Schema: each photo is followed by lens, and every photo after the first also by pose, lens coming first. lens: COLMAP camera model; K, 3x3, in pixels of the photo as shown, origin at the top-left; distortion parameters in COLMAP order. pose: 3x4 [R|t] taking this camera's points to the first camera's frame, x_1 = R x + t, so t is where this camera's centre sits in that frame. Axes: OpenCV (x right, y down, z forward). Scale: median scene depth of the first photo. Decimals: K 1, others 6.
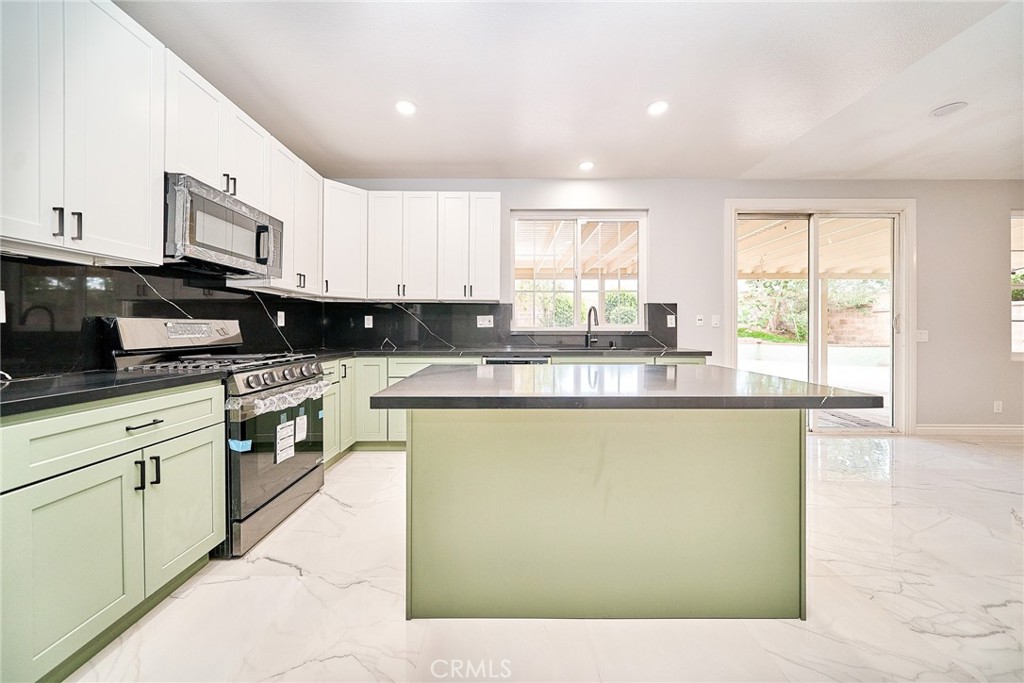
lens RADIAL K [[347.7, 0, 504.9], [0, 347.7, 328.2], [0, 0, 1]] dist [0.001605, -0.000961]
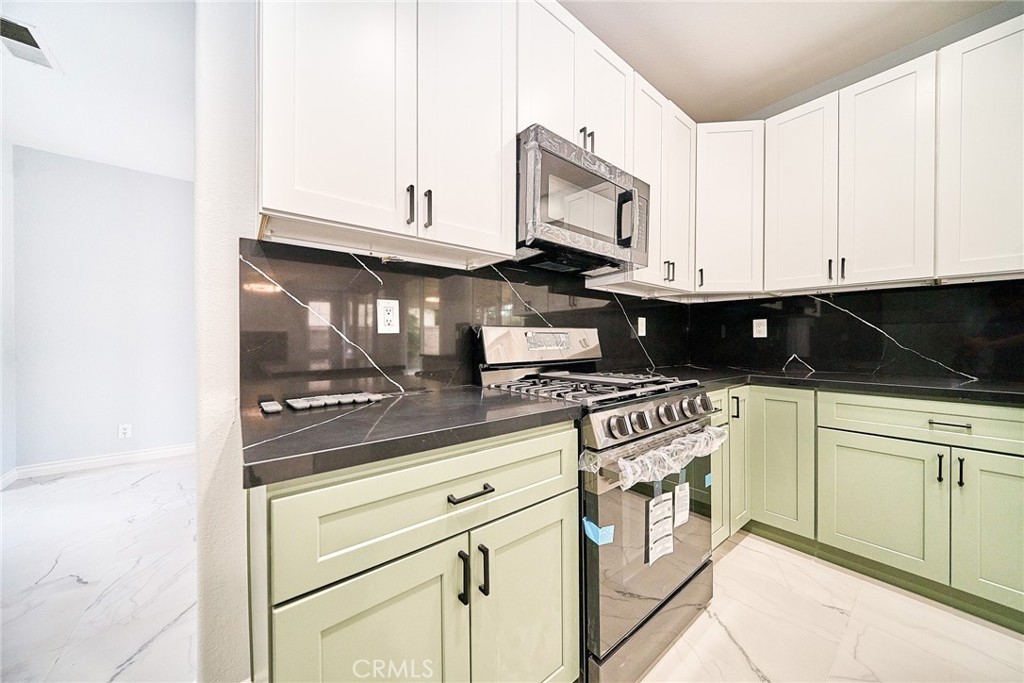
lens RADIAL K [[347.7, 0, 512.2], [0, 347.7, 342.6], [0, 0, 1]] dist [0.001605, -0.000961]
pose [[0.623377, 0.004959, -0.781906, -0.340157], [0.002833, 0.999959, 0.008601, 0.002450], [0.781917, -0.007577, 0.623337, 0.451342]]
